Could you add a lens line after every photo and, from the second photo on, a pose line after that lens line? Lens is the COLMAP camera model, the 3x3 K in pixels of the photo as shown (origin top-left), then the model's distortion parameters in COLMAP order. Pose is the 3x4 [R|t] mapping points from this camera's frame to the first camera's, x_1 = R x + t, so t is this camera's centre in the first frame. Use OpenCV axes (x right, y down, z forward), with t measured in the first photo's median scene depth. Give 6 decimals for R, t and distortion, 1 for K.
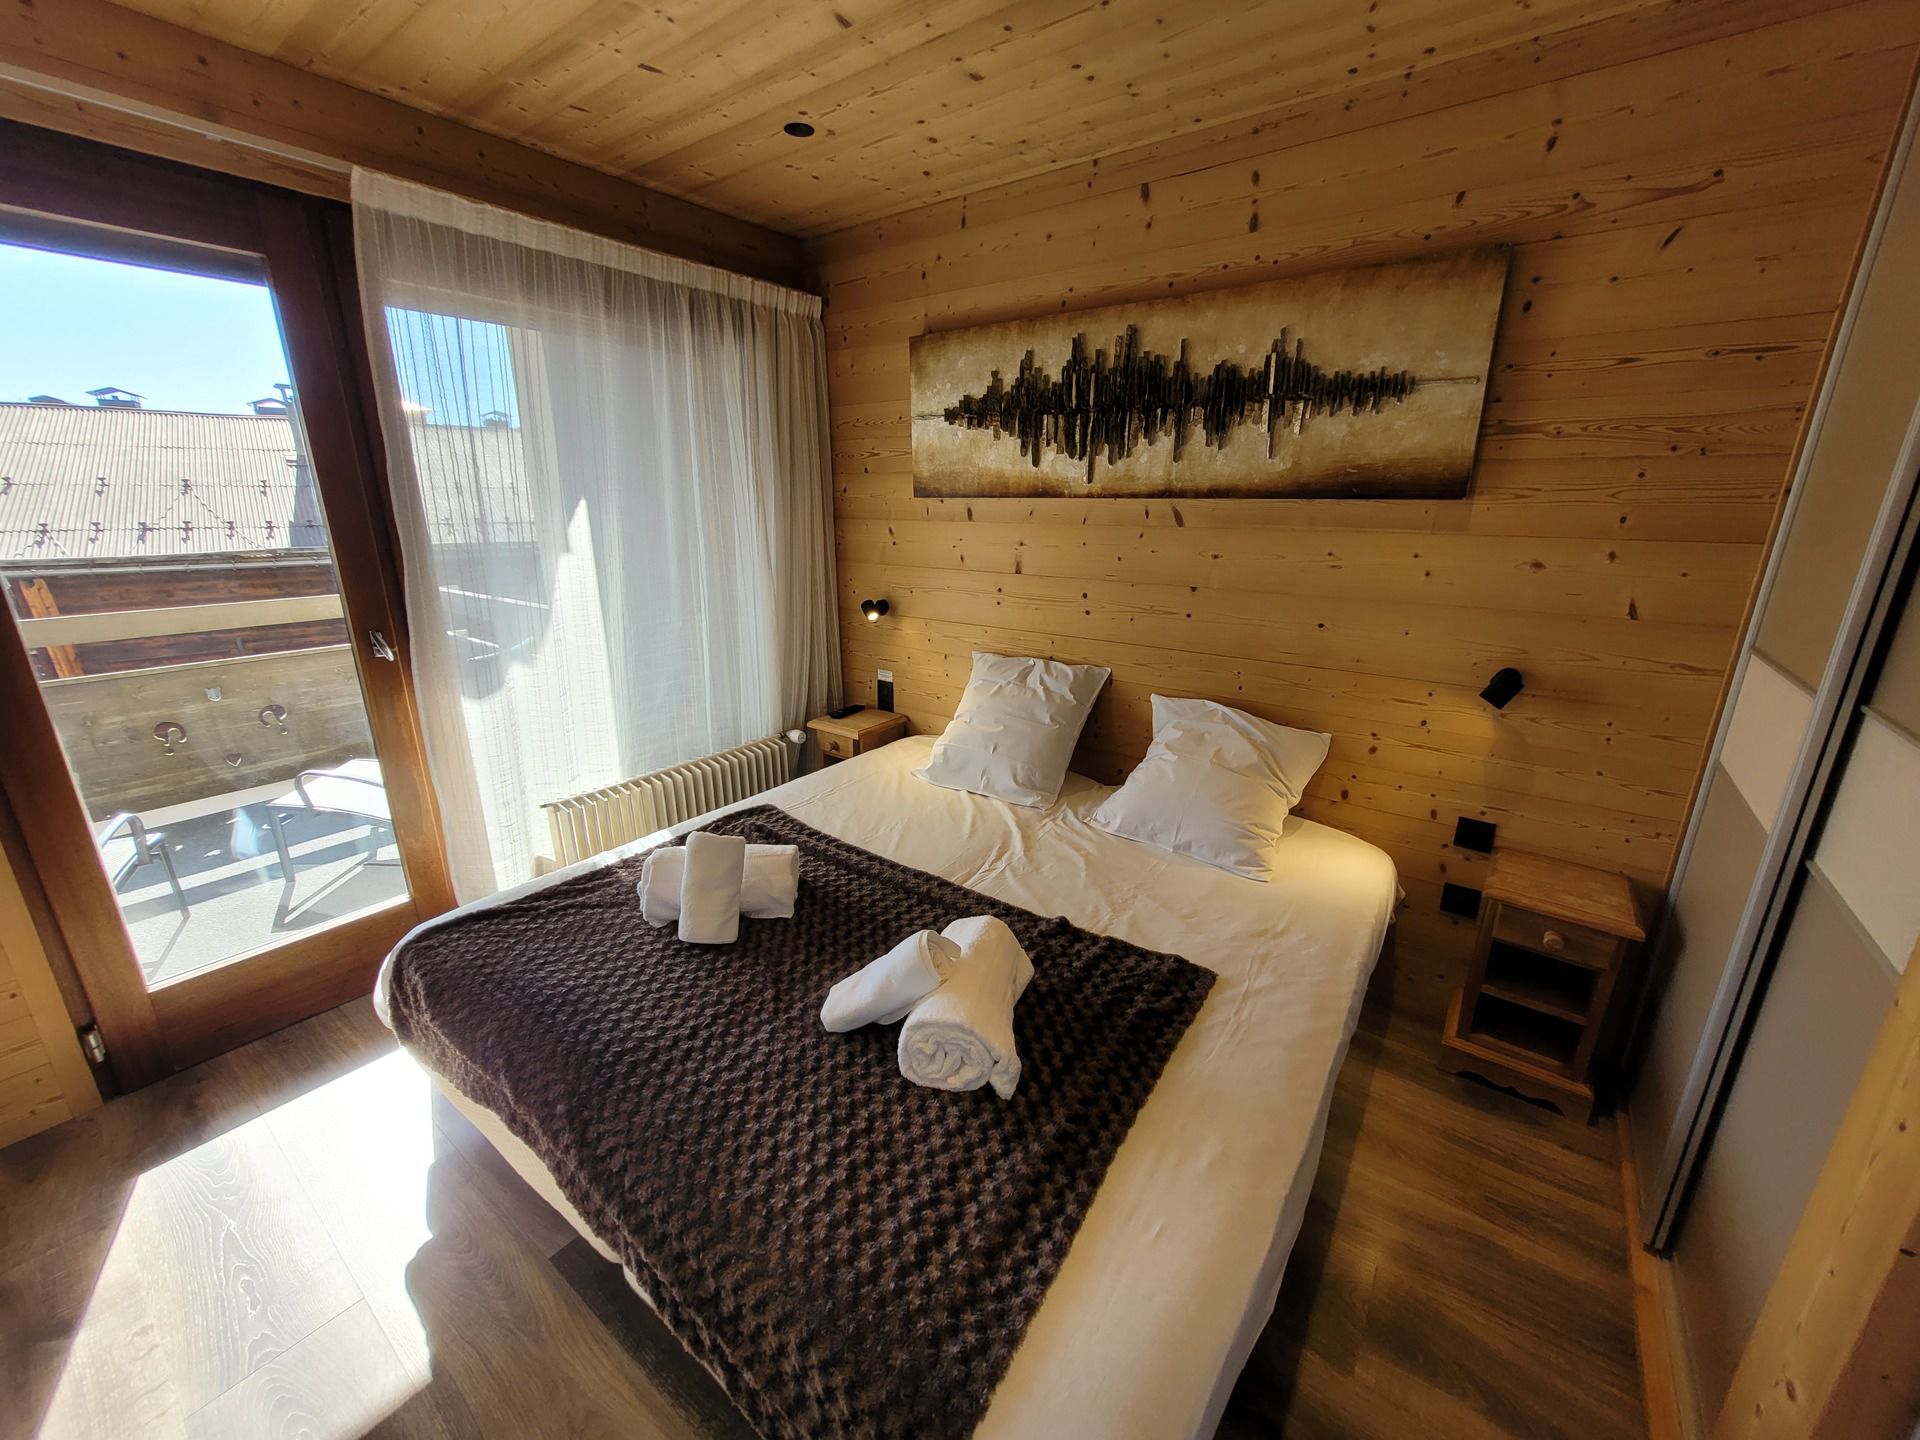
lens RADIAL K [[756.5, 0, 960.0], [0, 756.5, 720.0], [0, 0, 1]] dist [0.000272, 0.000068]
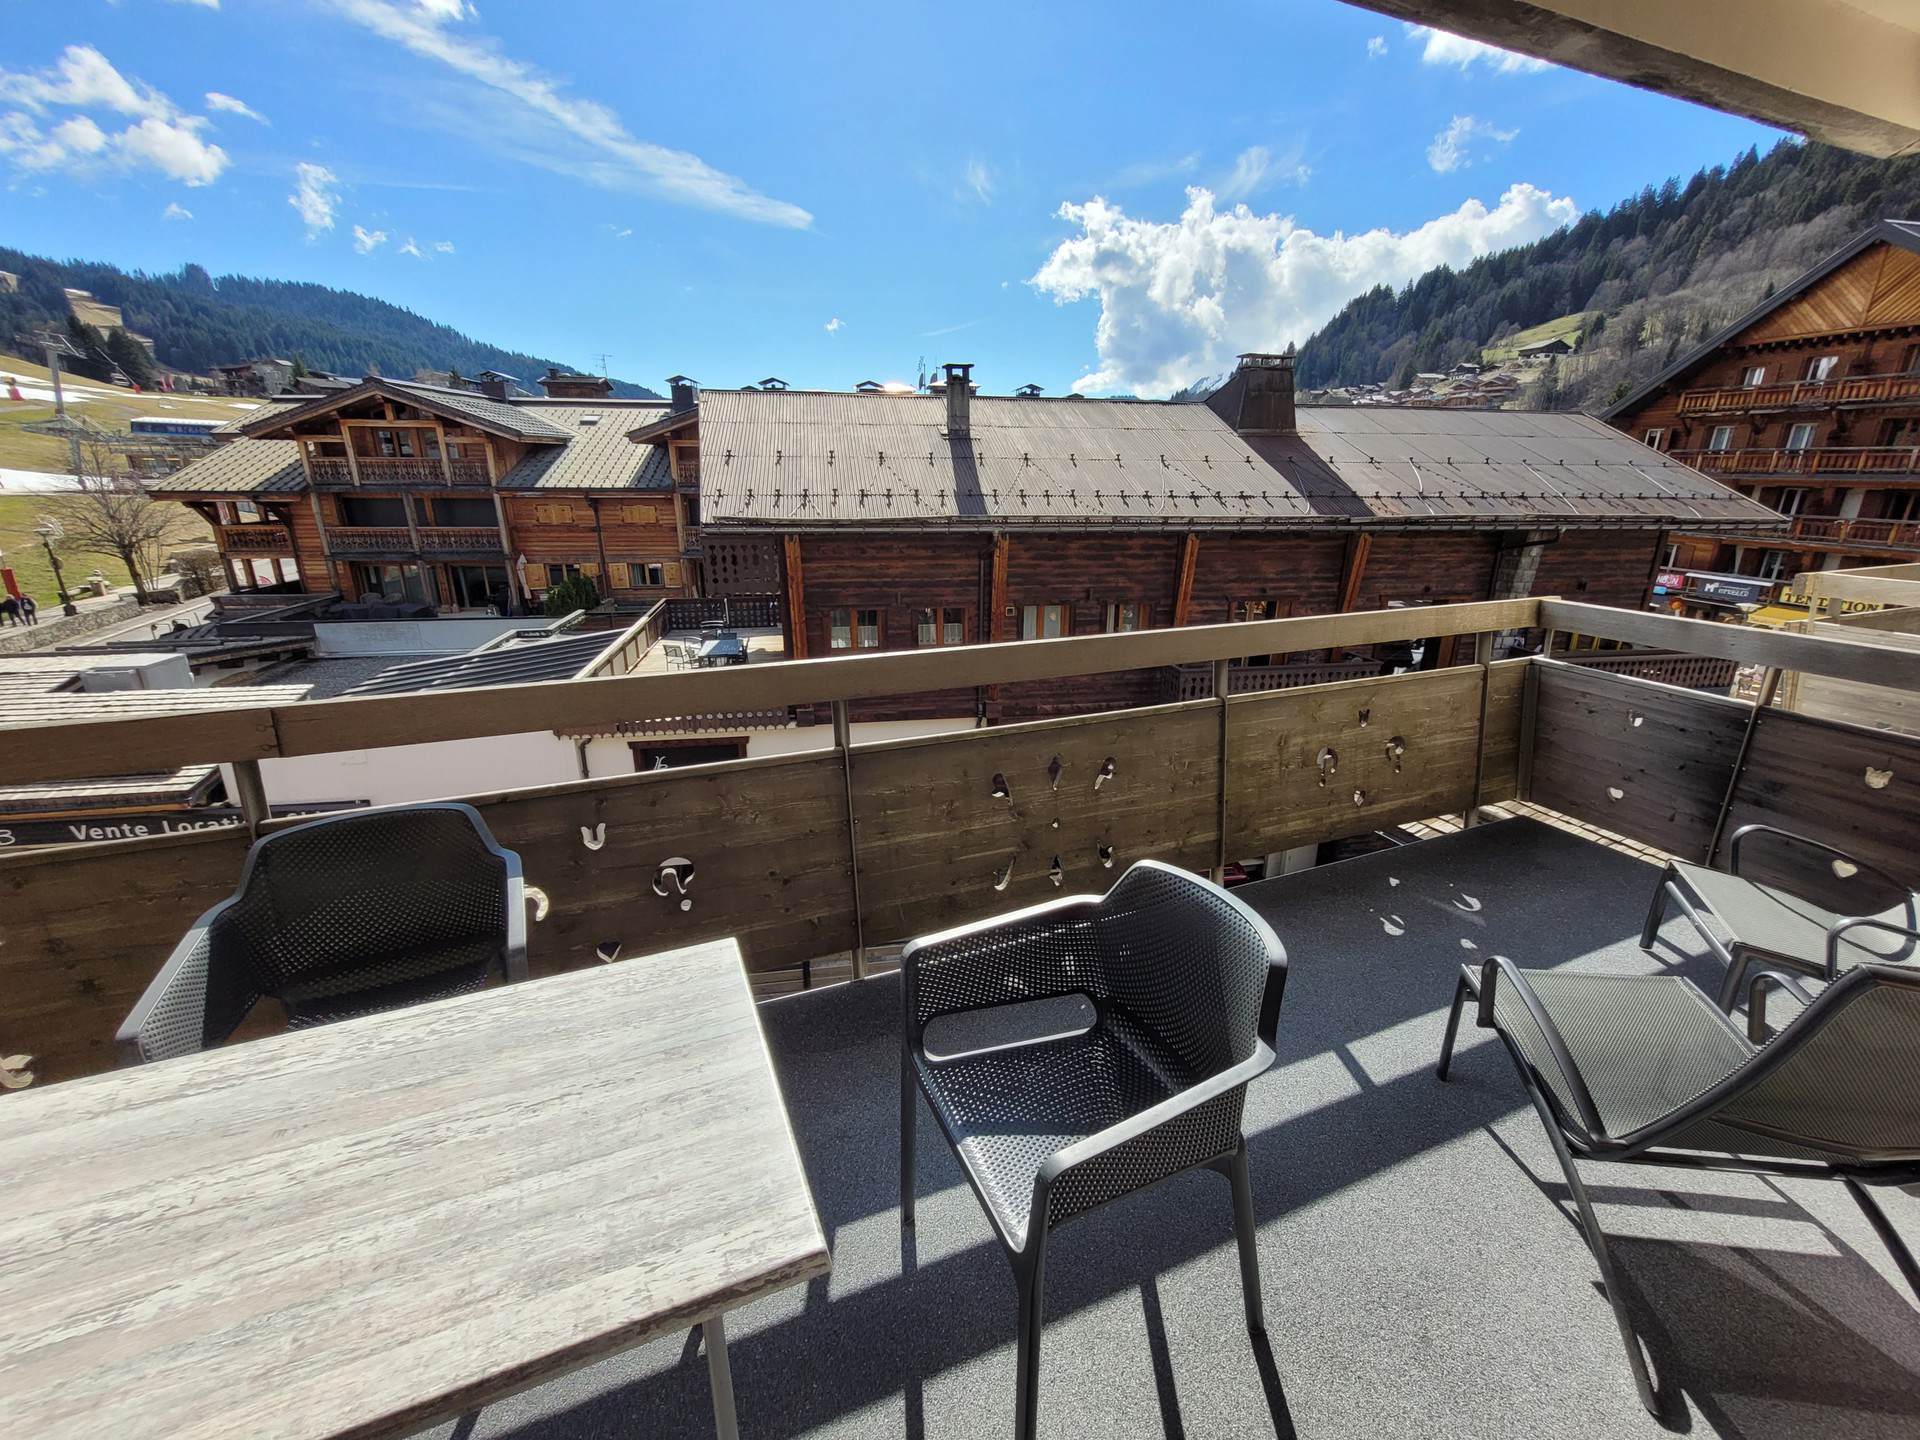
lens RADIAL K [[786.6, 0, 960.0], [0, 786.6, 720.0], [0, 0, 1]] dist [-0.000096, 0.000008]
pose [[0.866947, 0.157850, -0.472743, -0.312784], [-0.146018, 0.987344, 0.061899, -0.006883], [0.476531, 0.015365, 0.879023, 0.010928]]
